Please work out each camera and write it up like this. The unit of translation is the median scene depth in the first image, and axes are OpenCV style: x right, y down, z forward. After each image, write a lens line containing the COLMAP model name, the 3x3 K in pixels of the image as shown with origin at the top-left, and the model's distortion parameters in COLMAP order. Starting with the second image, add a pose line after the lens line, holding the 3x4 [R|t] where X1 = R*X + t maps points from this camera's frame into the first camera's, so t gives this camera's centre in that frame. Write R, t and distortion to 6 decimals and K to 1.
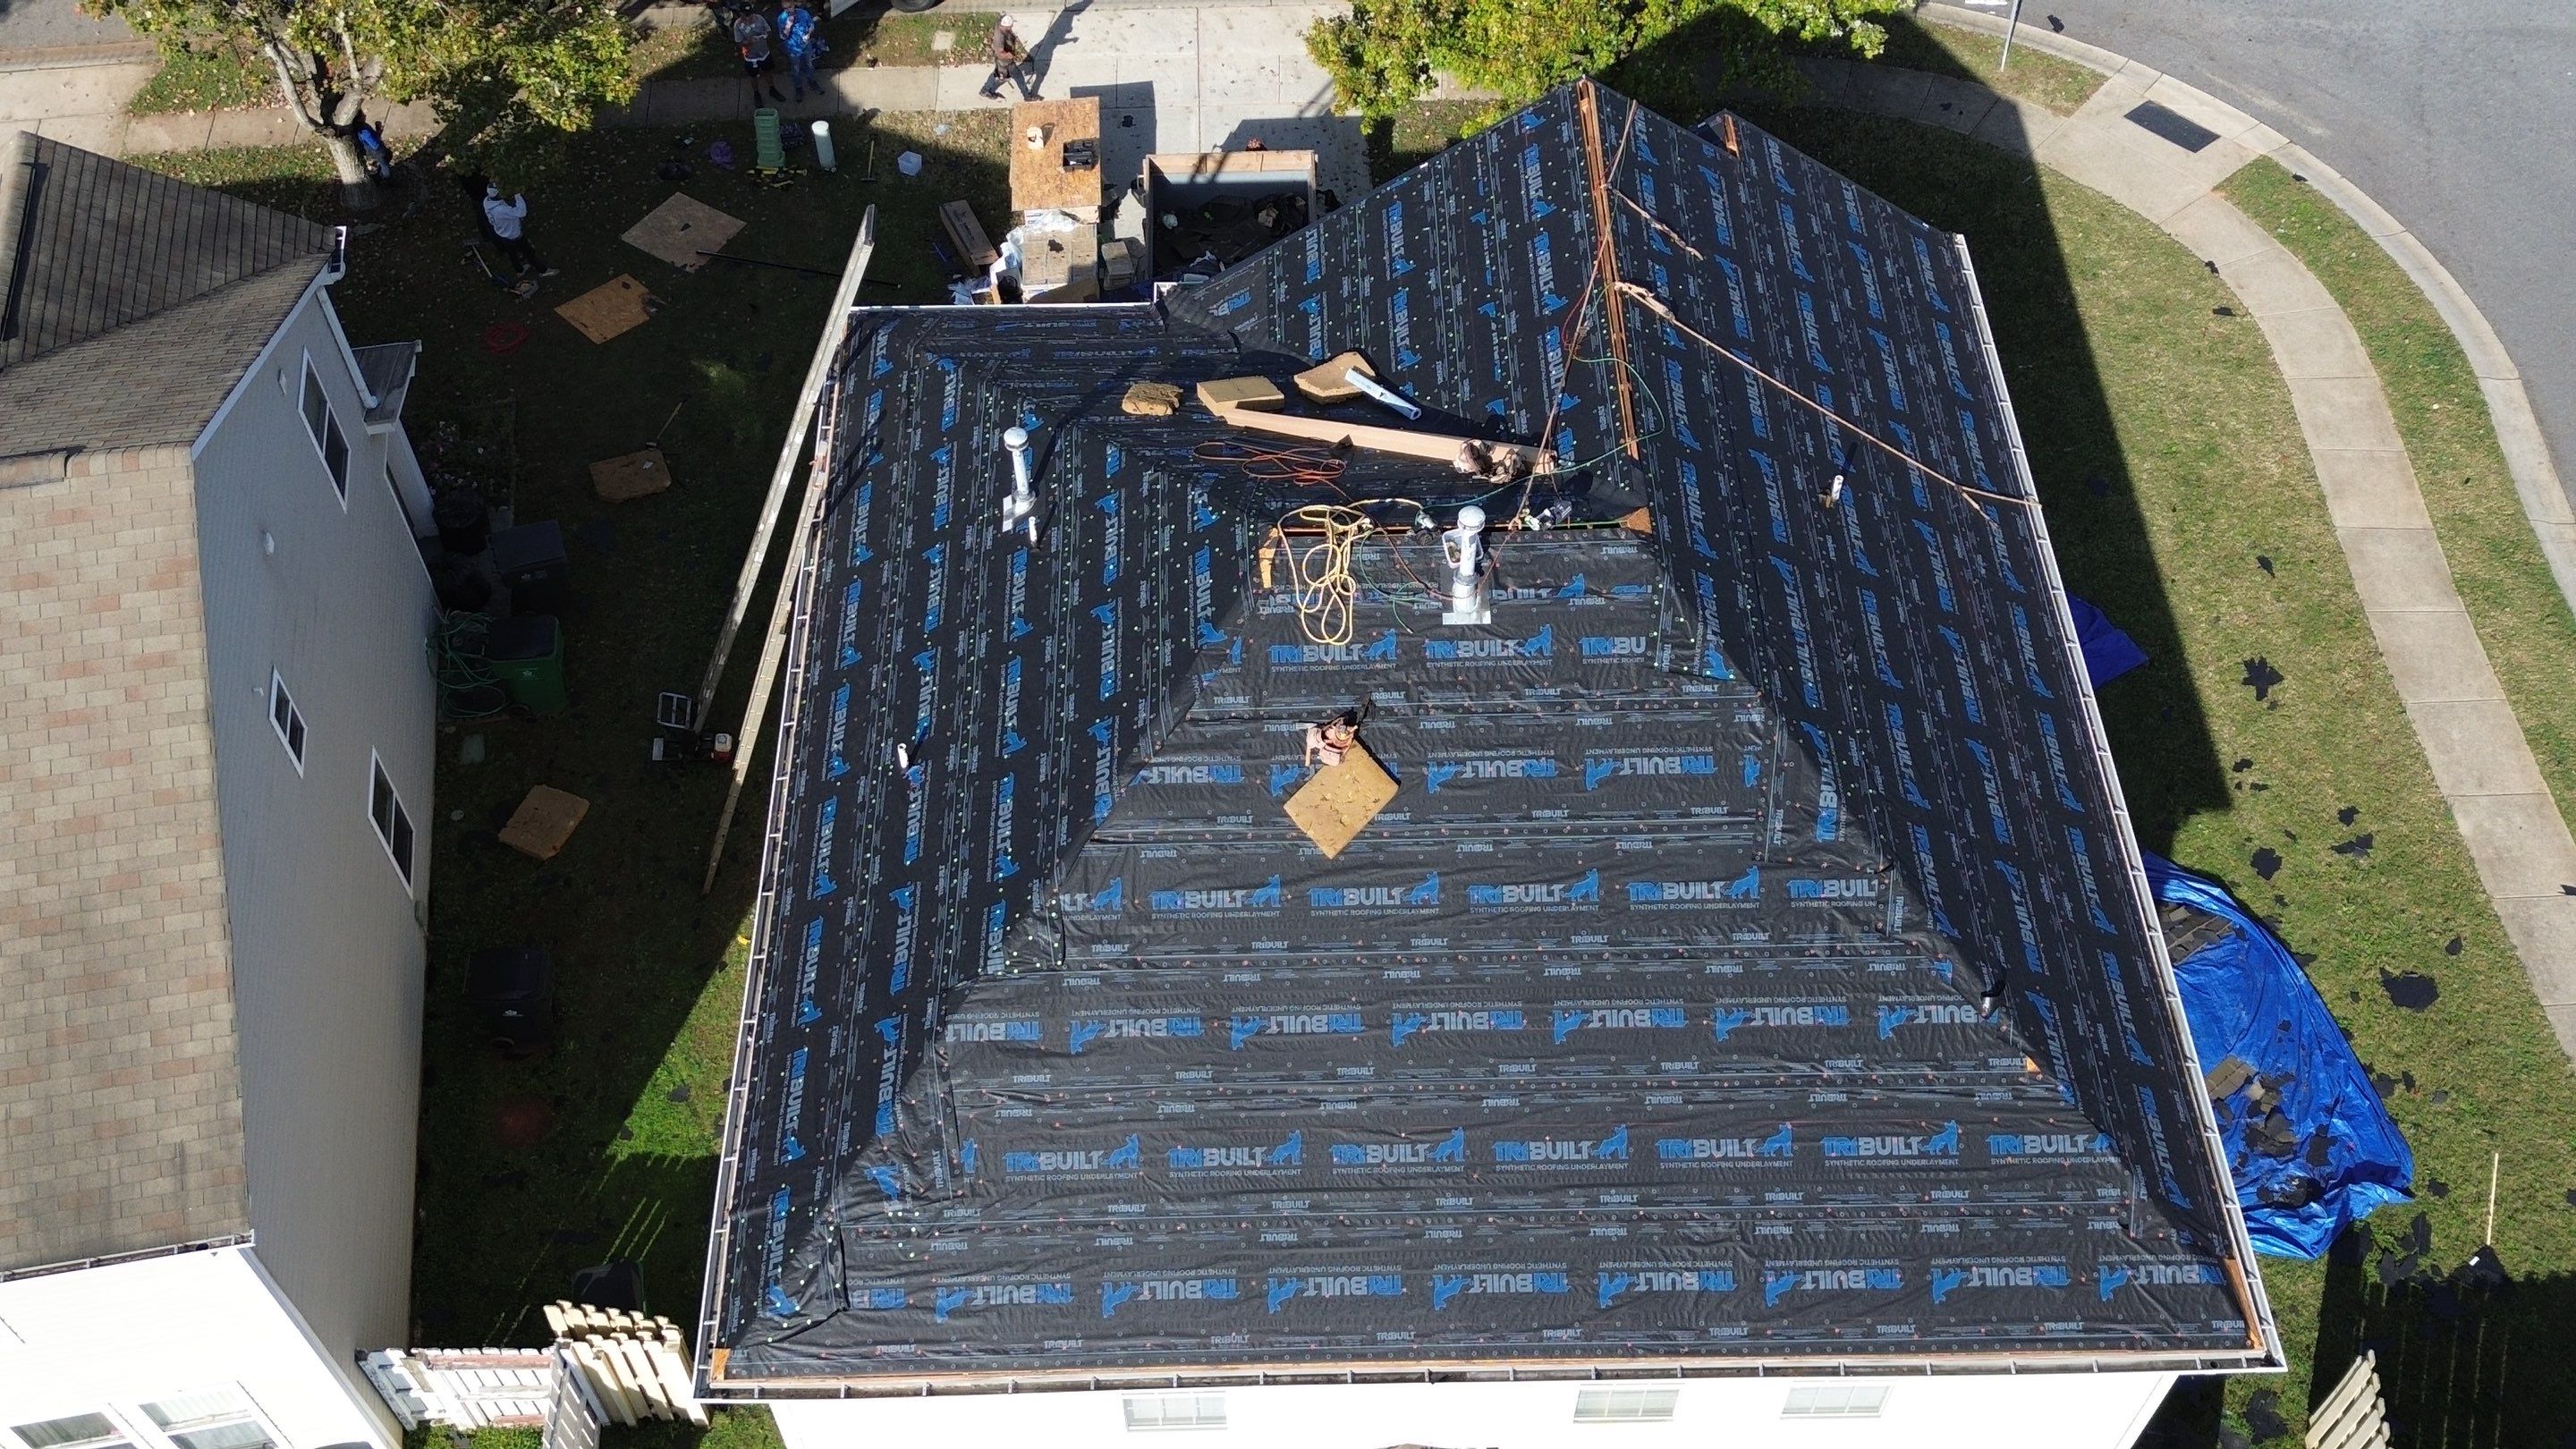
lens RADIAL K [[2498.3, 0, 1306.6], [0, 2498.3, 658.4], [0, 0, 1]] dist [0.048247, 0.000000]
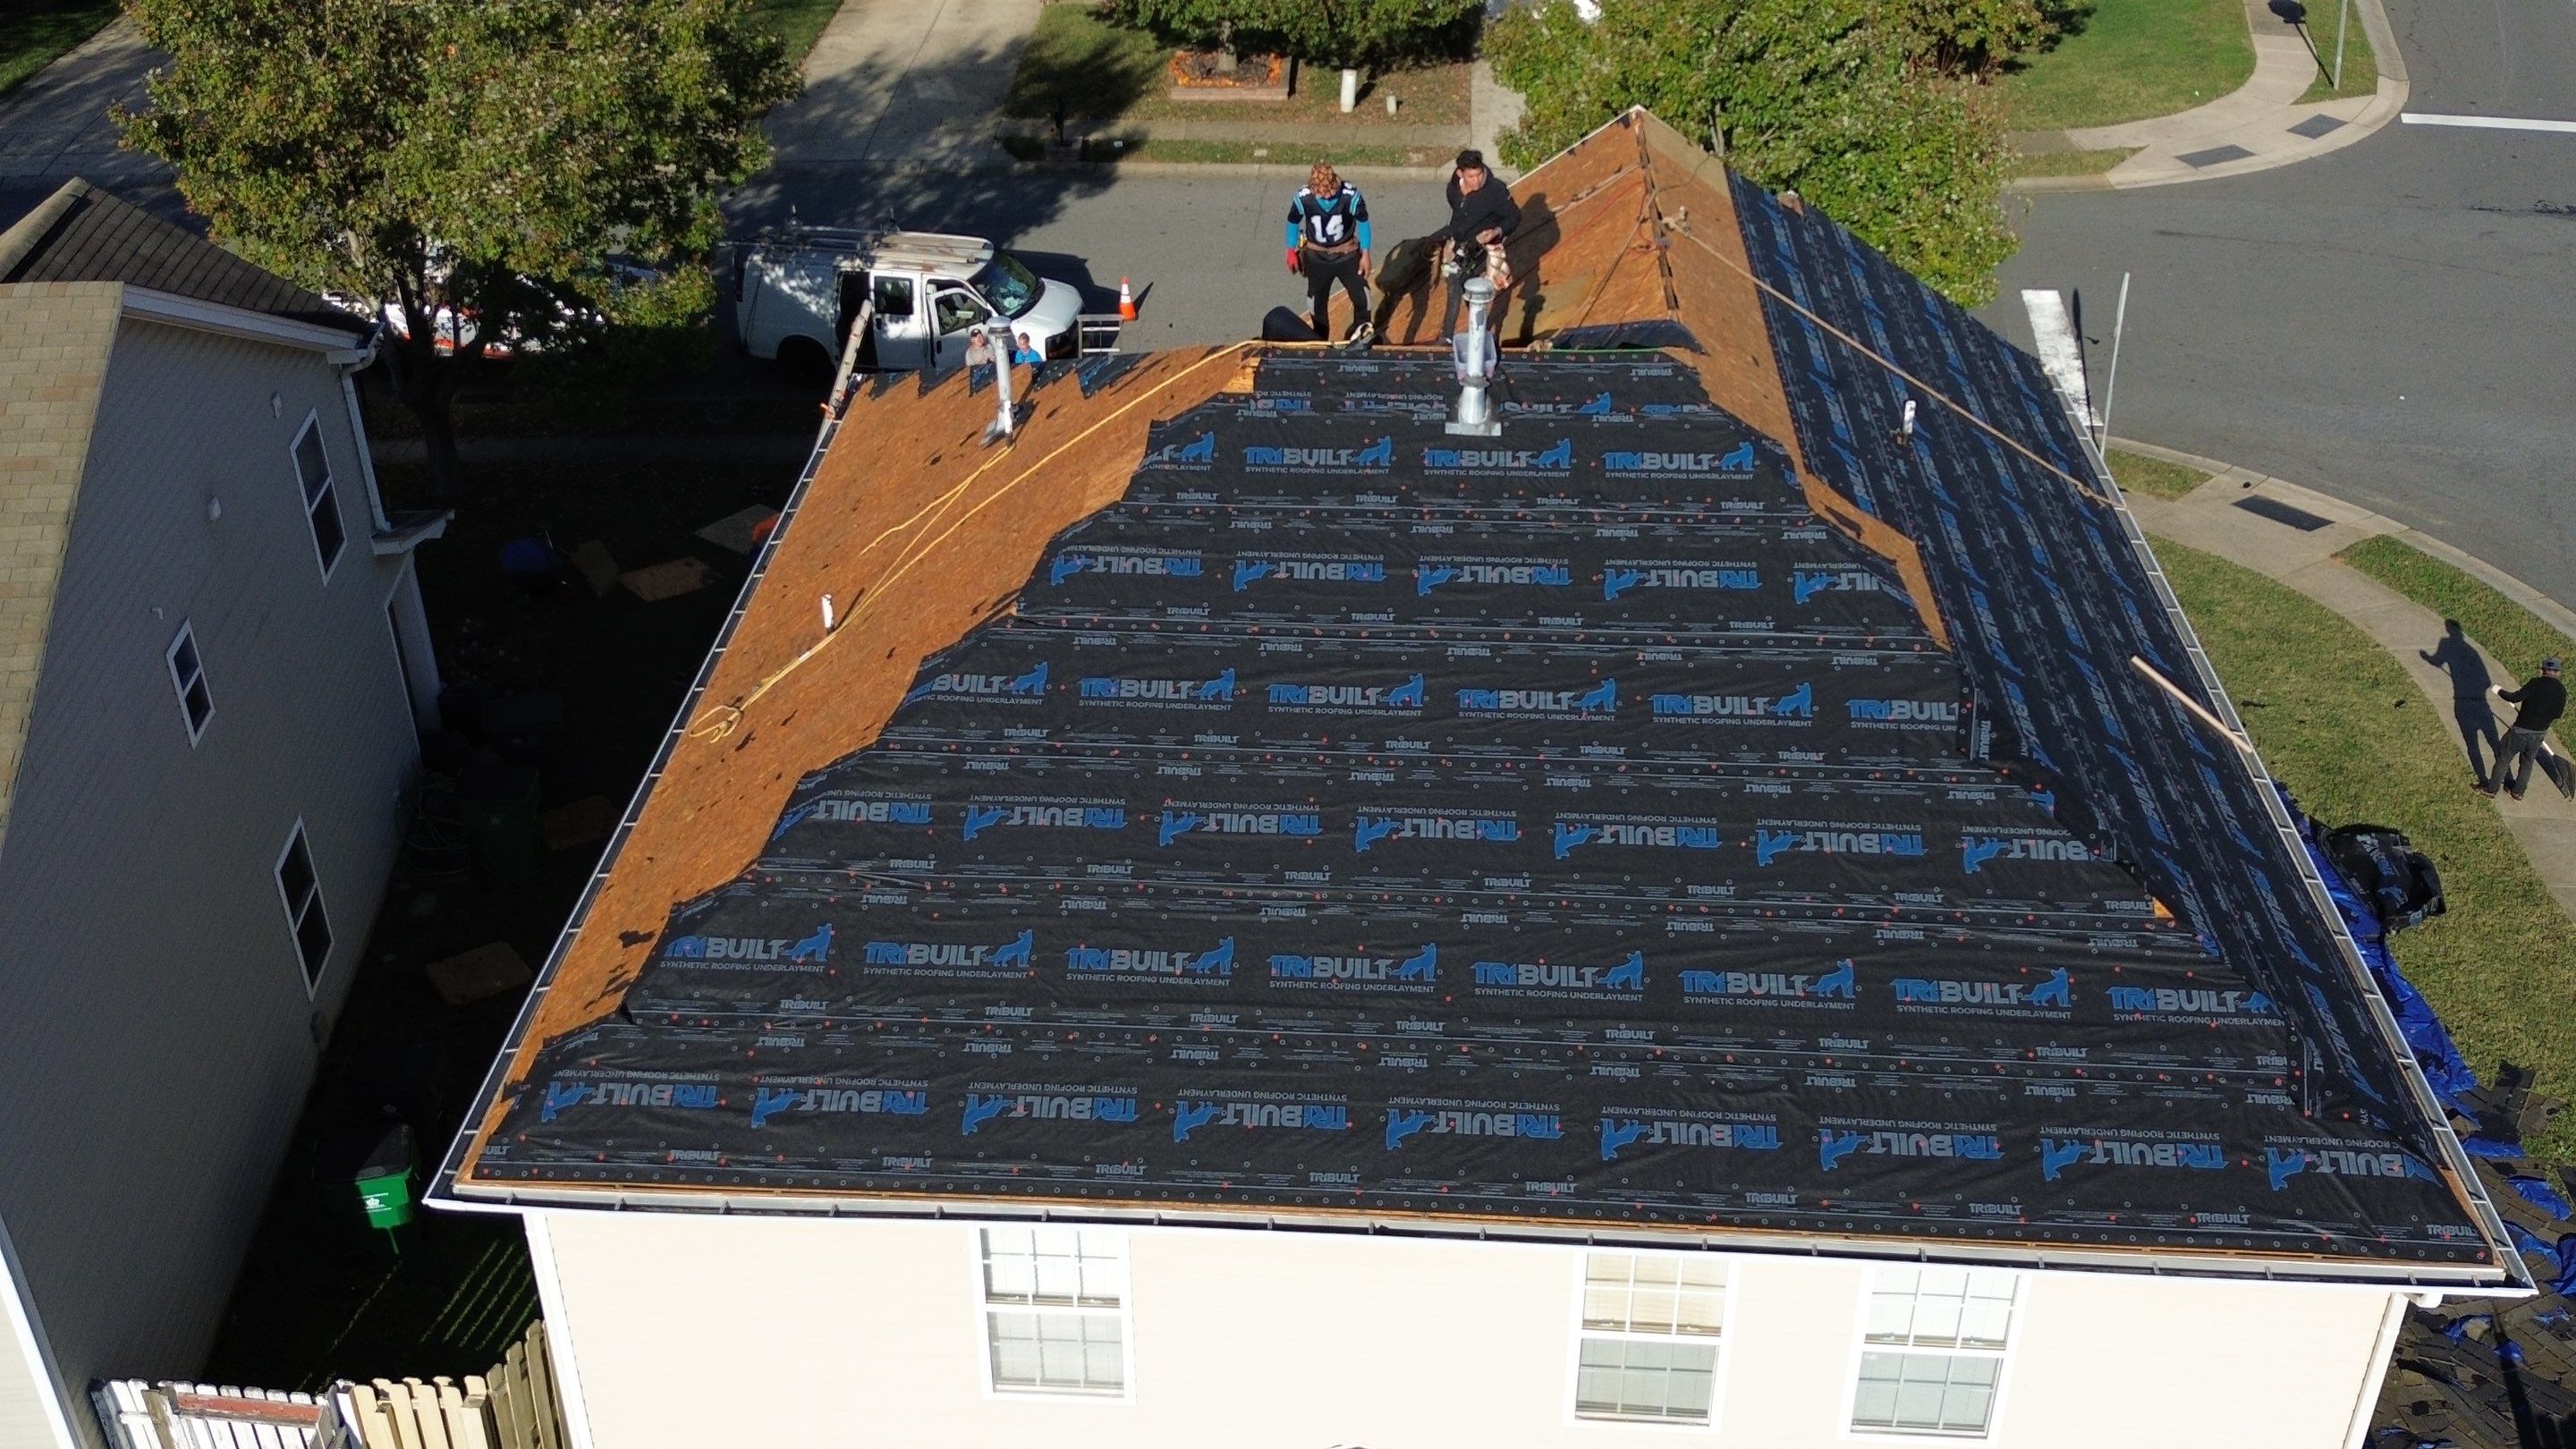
lens RADIAL K [[2393.9, 0, 1311.3], [0, 2393.9, 750.8], [0, 0, 1]] dist [0.051271, 0.000000]
pose [[0.996678, 0.041468, -0.070094, 0.073344], [-0.063086, 0.937415, -0.342451, 0.391840], [0.051506, 0.345736, 0.936917, 0.258455]]
